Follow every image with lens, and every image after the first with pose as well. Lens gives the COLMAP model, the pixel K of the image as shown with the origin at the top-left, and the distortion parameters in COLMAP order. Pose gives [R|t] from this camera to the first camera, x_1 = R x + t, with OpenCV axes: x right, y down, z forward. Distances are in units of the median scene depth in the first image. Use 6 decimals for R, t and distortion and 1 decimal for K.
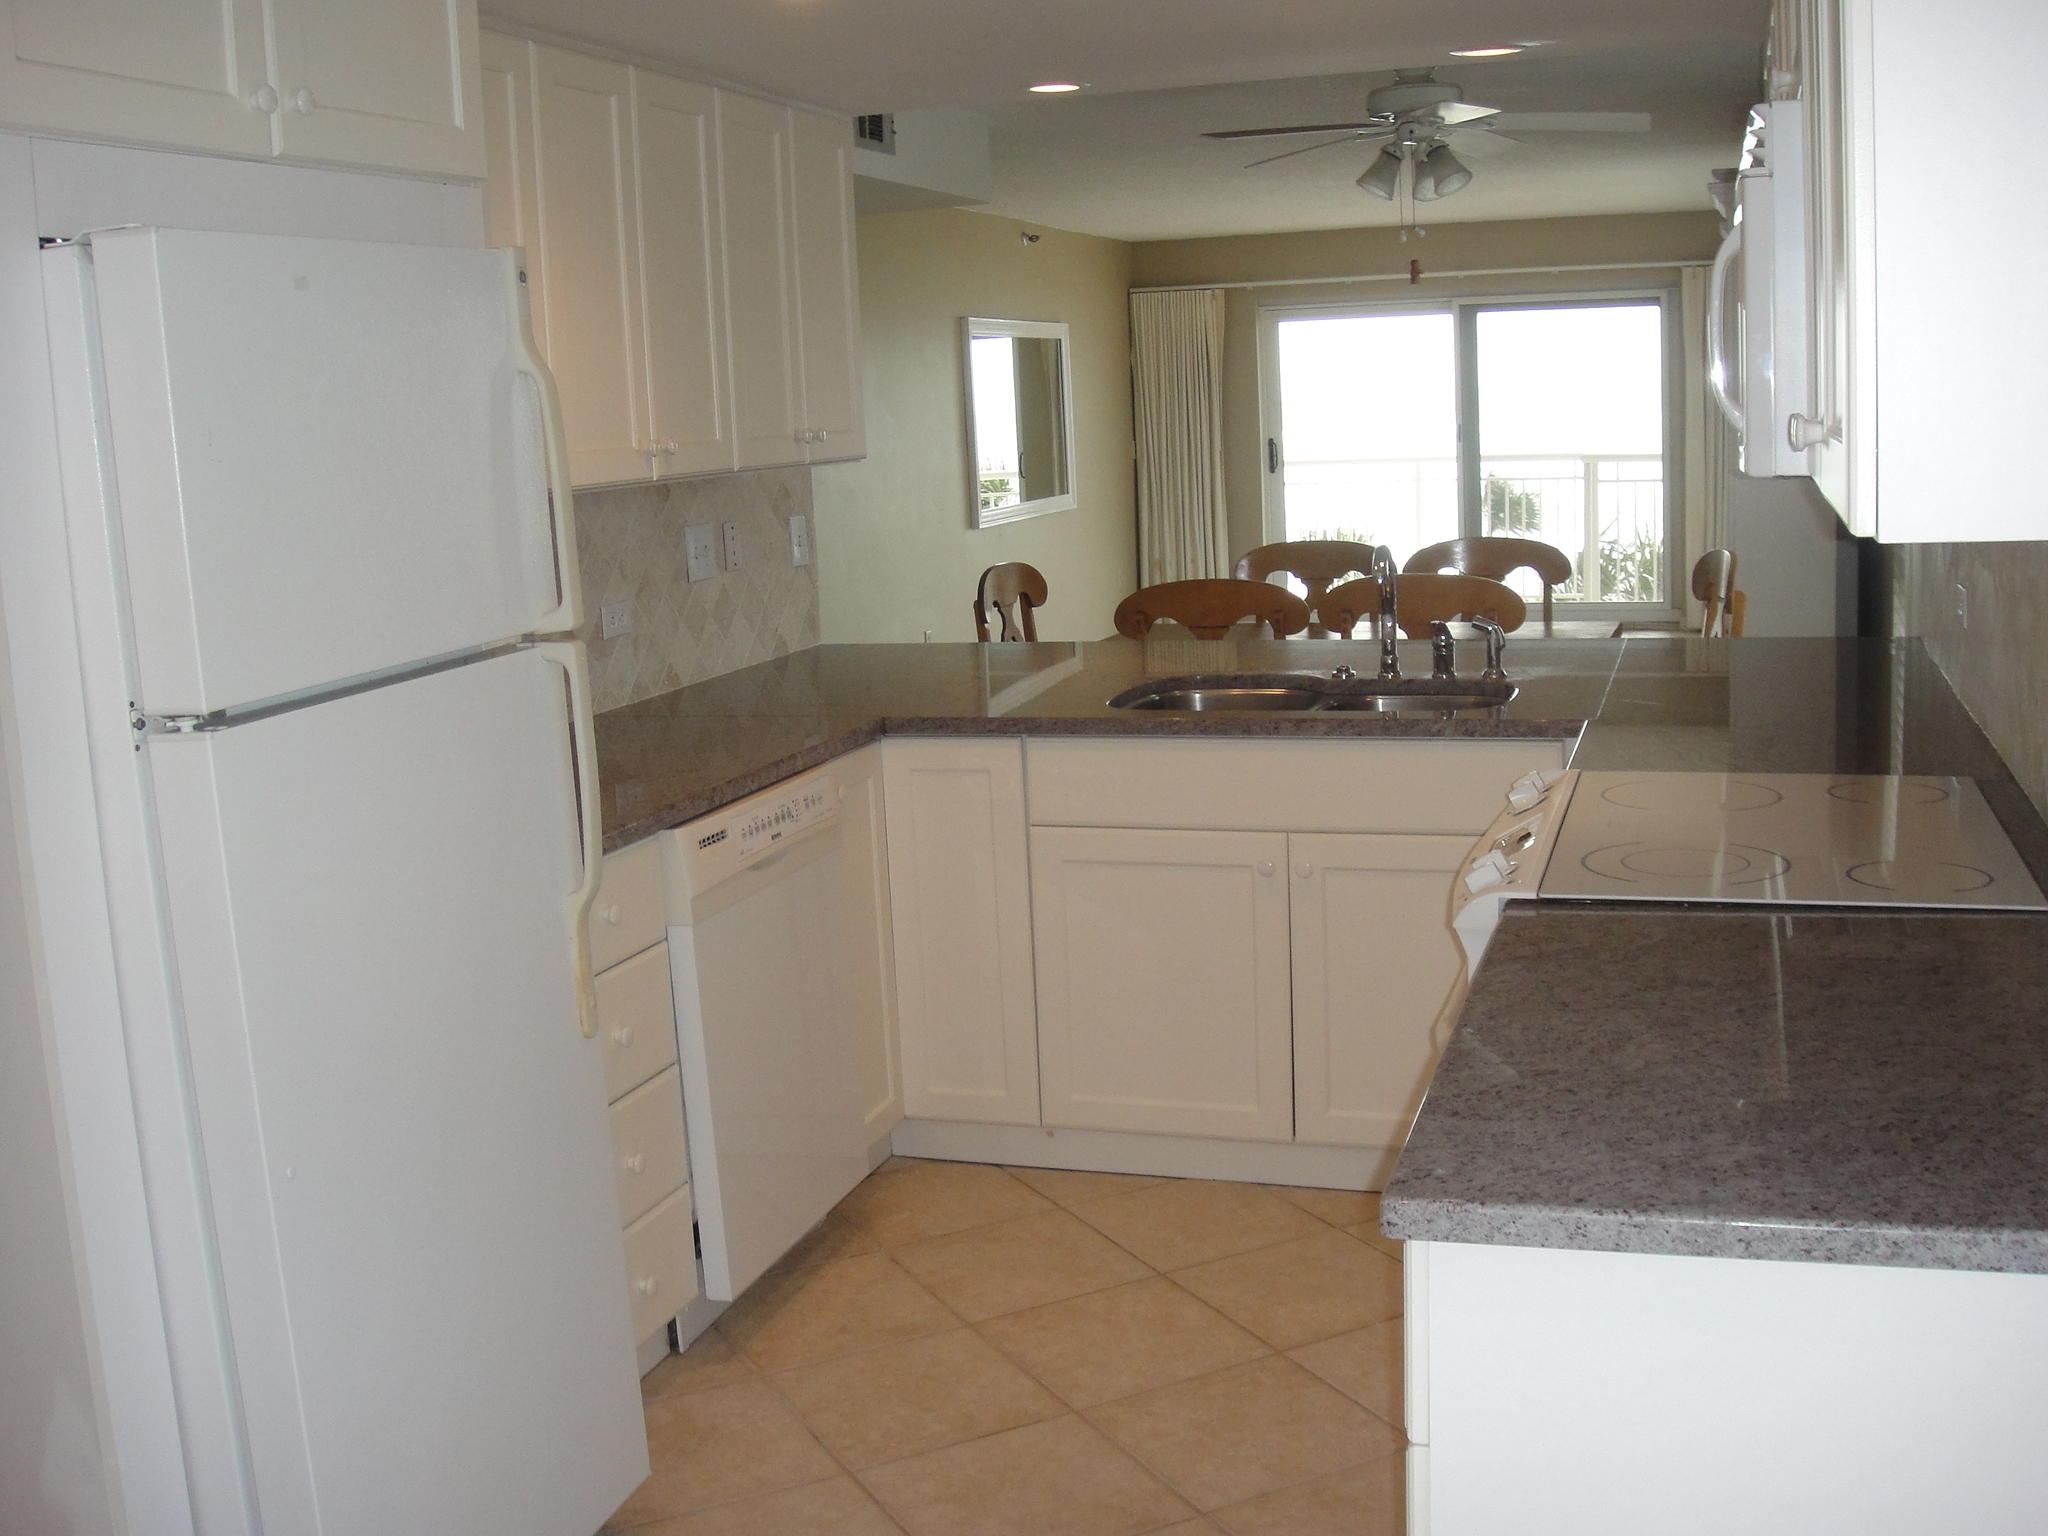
lens RADIAL K [[2183.1, 0, 1034.3], [0, 2183.1, 774.9], [0, 0, 1]] dist [-0.135797, 0.000000]
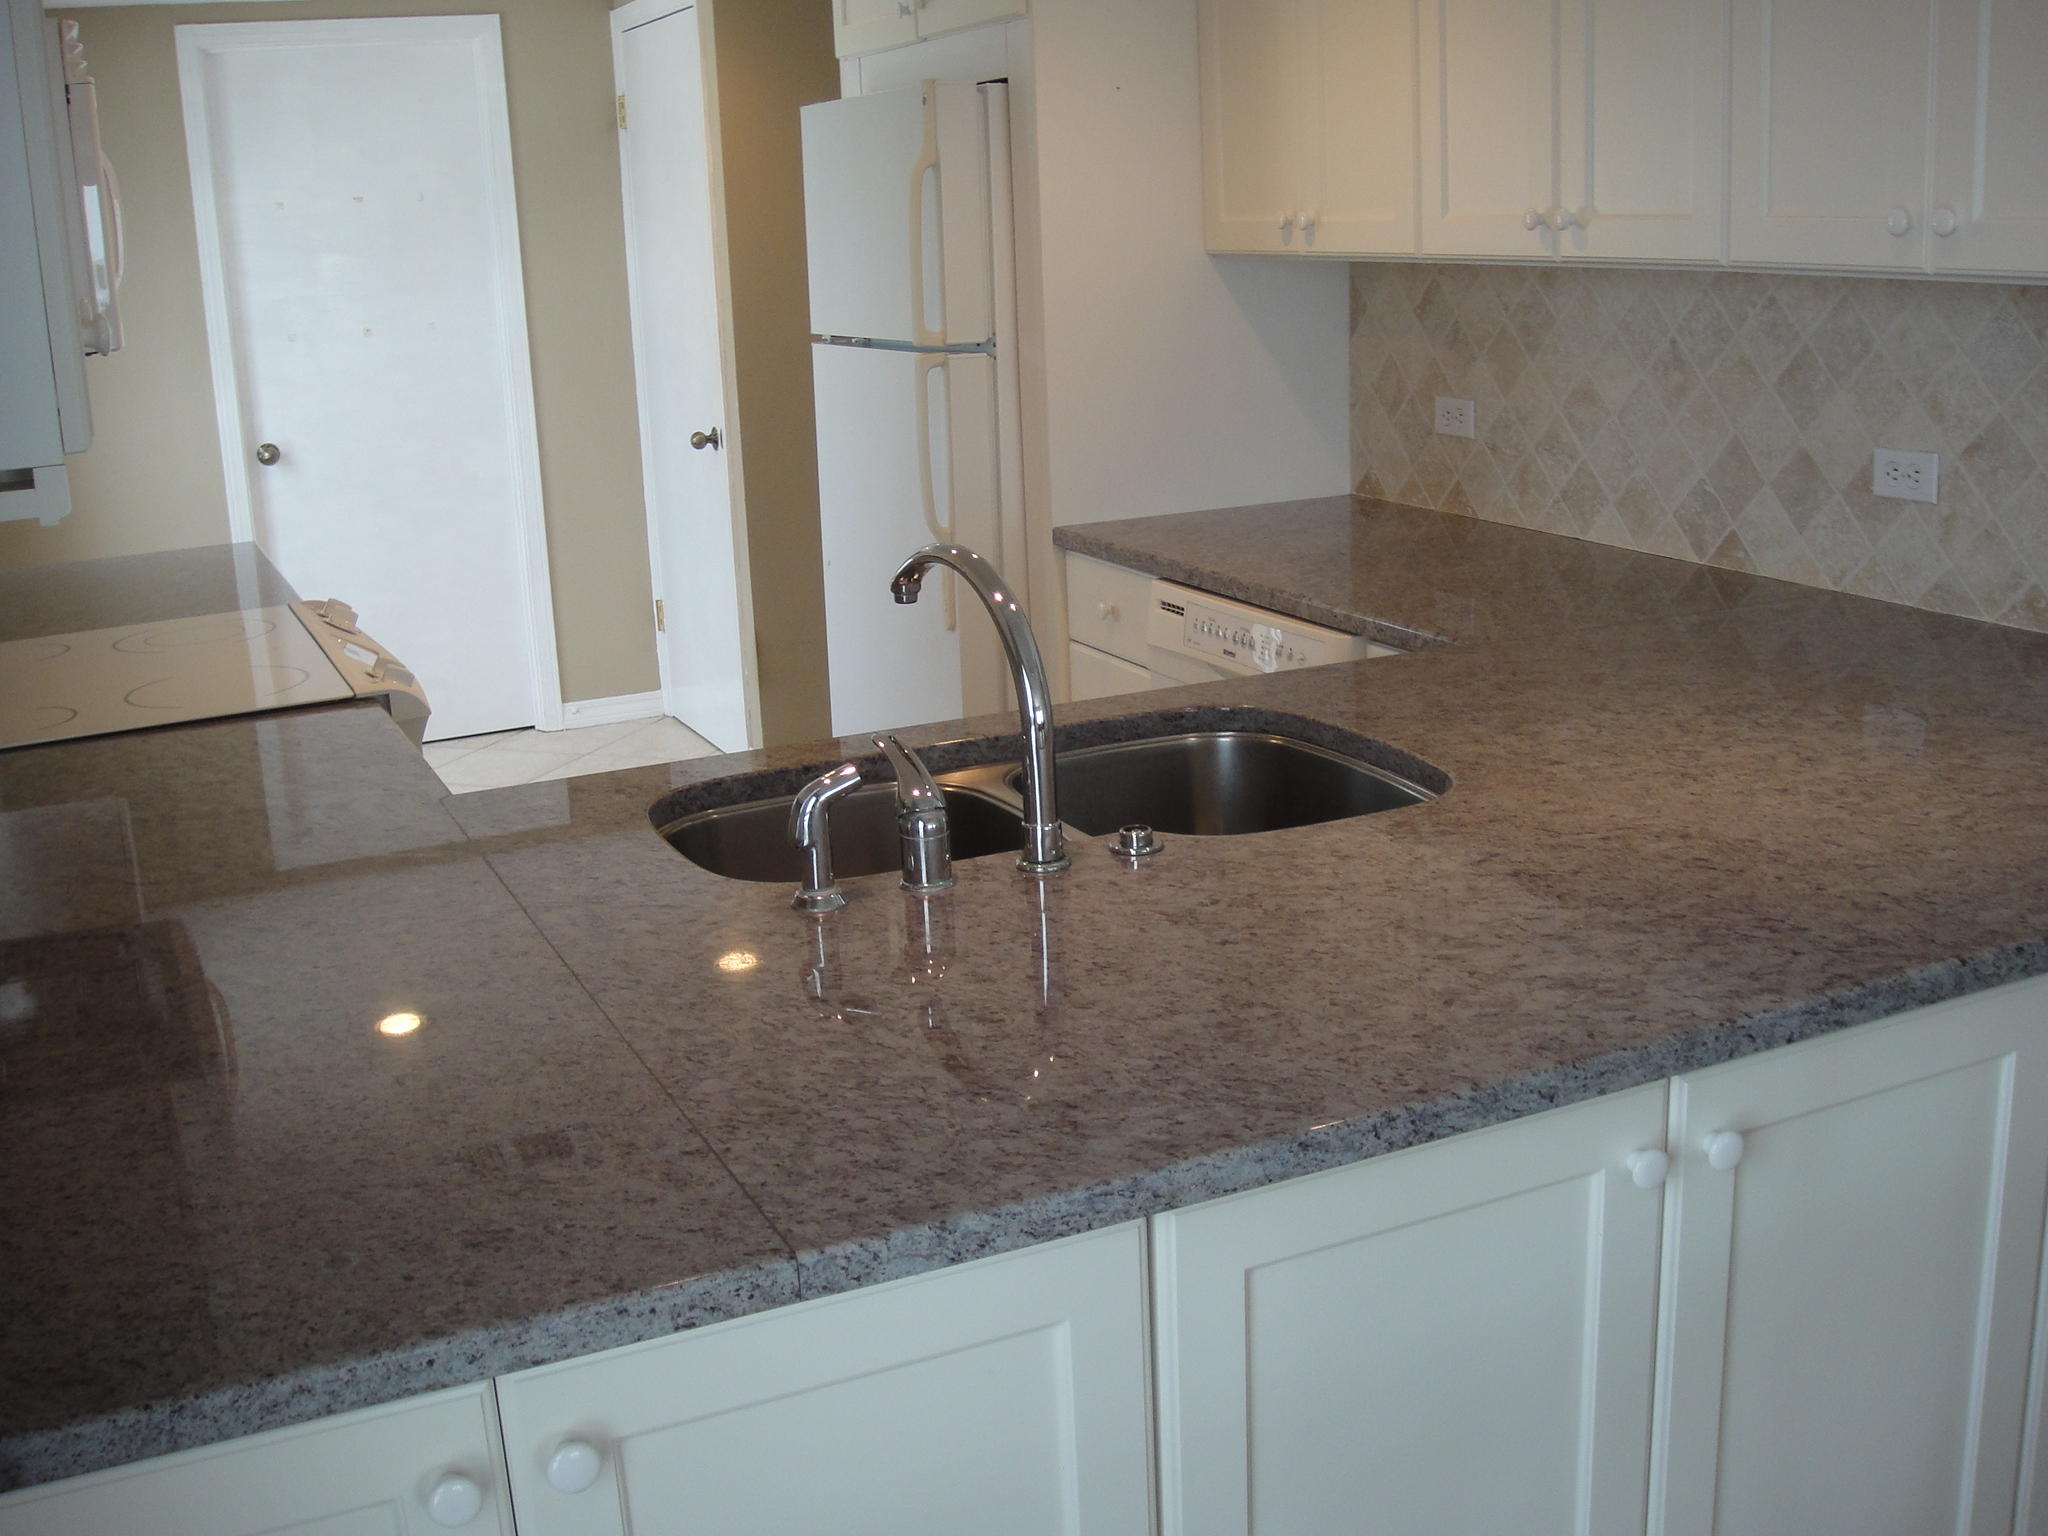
lens RADIAL K [[2183.1, 0, 1024.3], [0, 2183.1, 767.8], [0, 0, 1]] dist [-0.135797, 0.000000]
pose [[-0.742866, 0.238877, -0.625370, 0.515648], [-0.038920, 0.917178, 0.396573, -0.279303], [0.668308, 0.318940, -0.672043, 1.512642]]
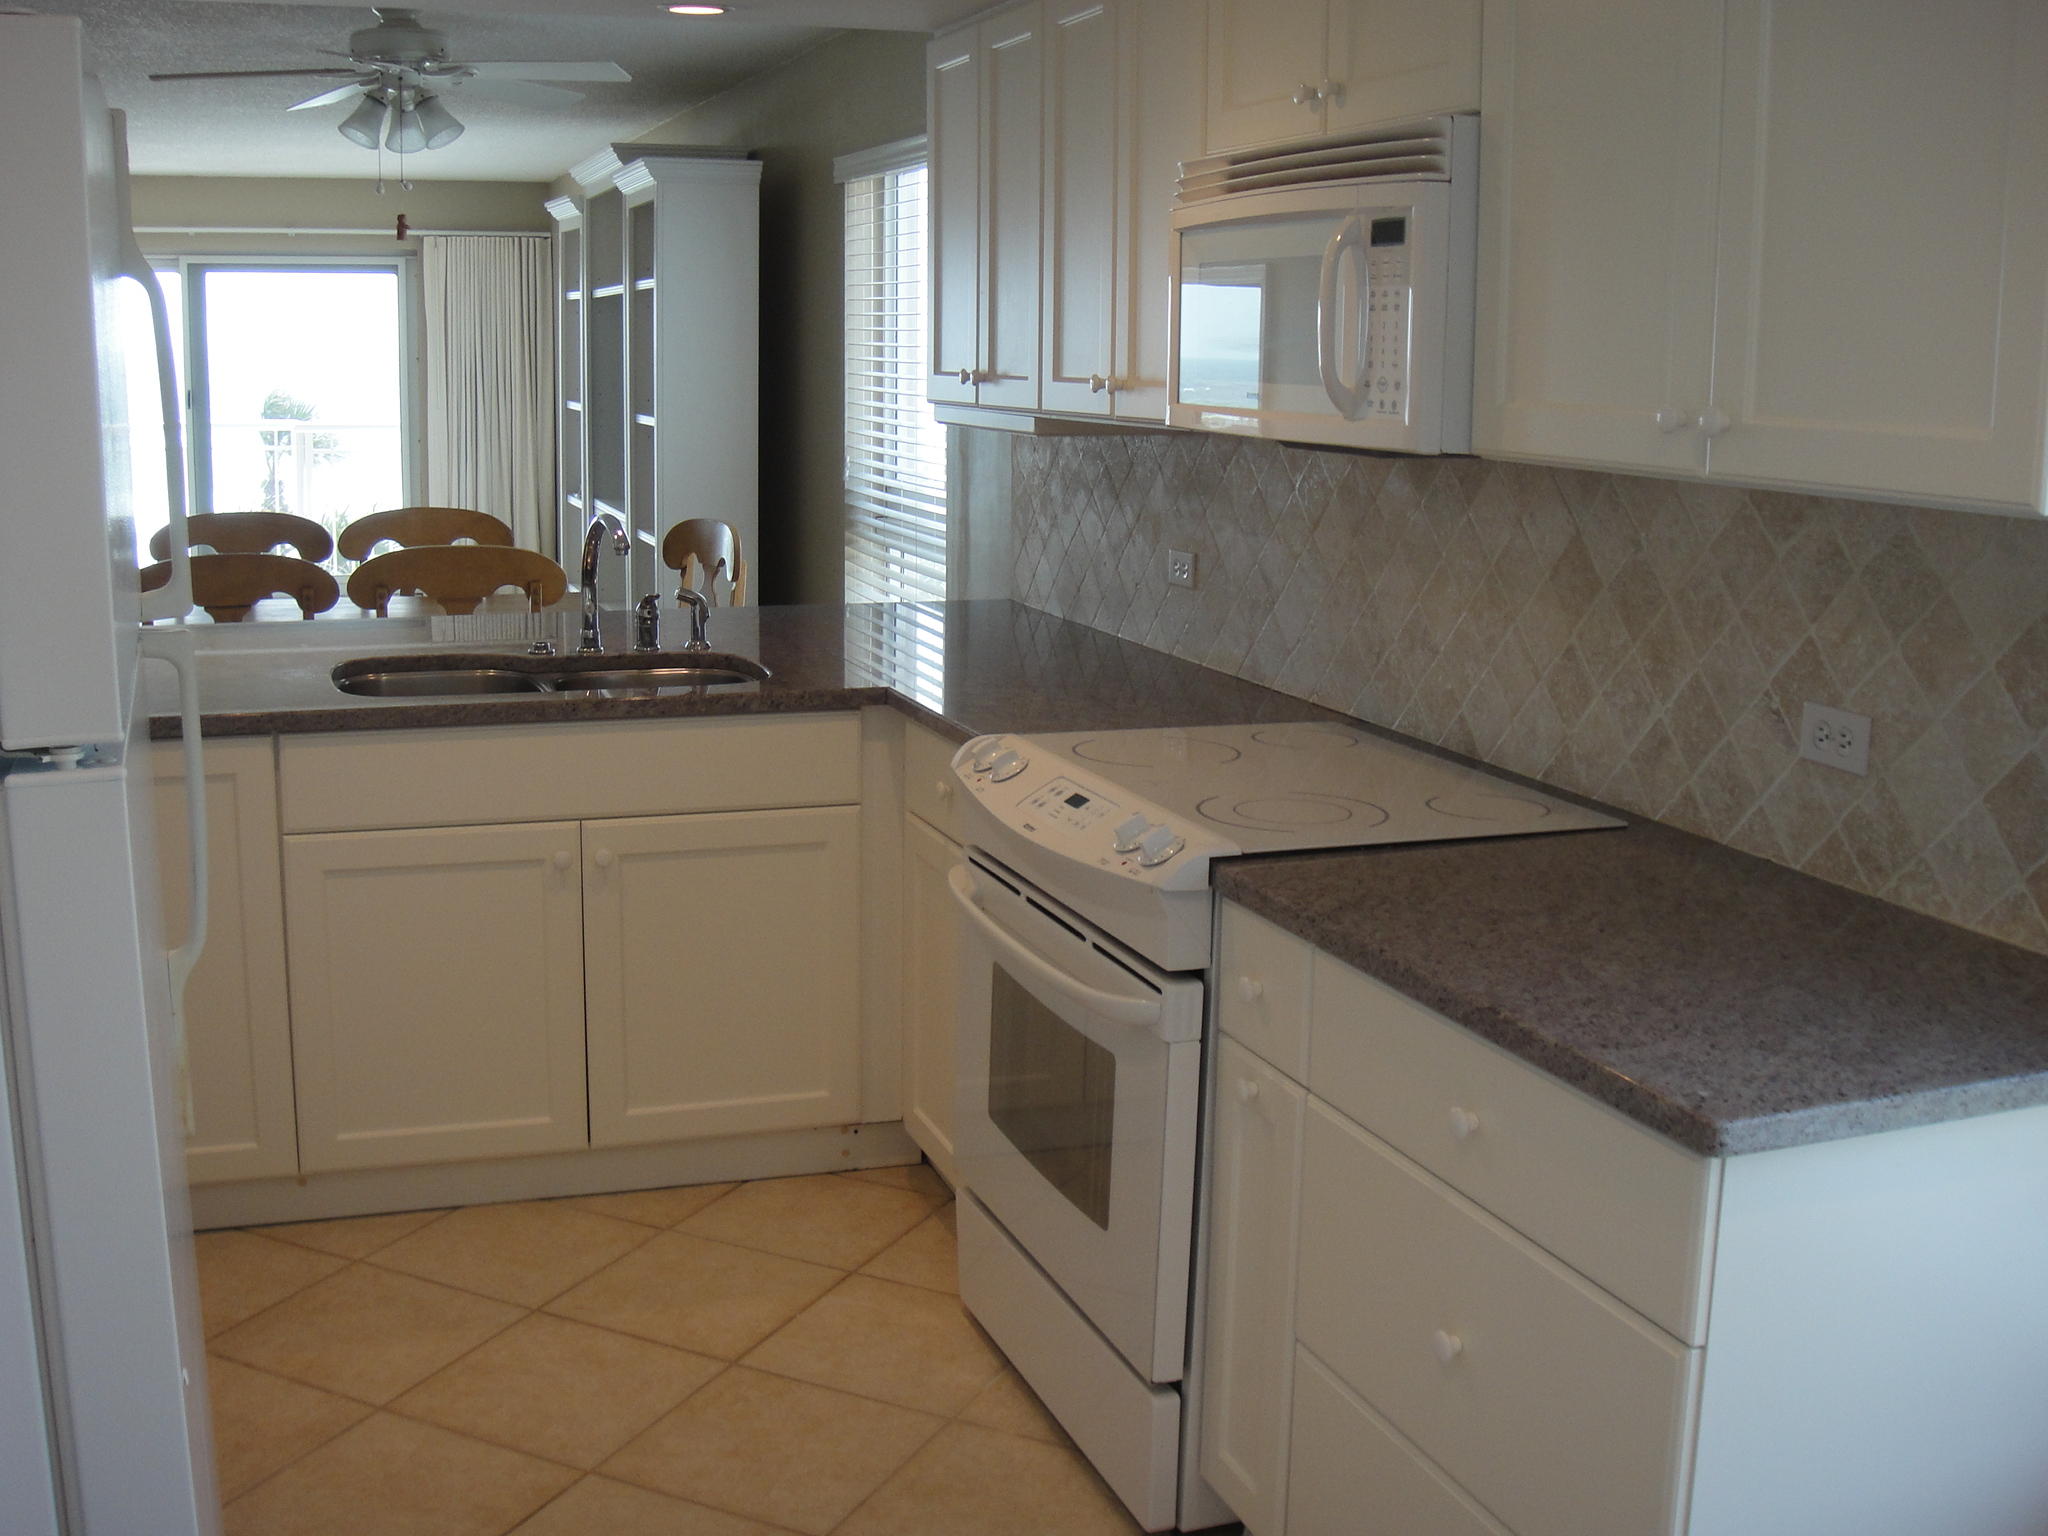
lens RADIAL K [[2183.1, 0, 1027.3], [0, 2183.1, 755.8], [0, 0, 1]] dist [-0.135797, 0.000000]
pose [[0.789303, -0.057041, 0.611348, -0.293717], [0.054529, 0.998253, 0.022740, -0.011925], [-0.611578, 0.015388, 0.791035, 0.139535]]
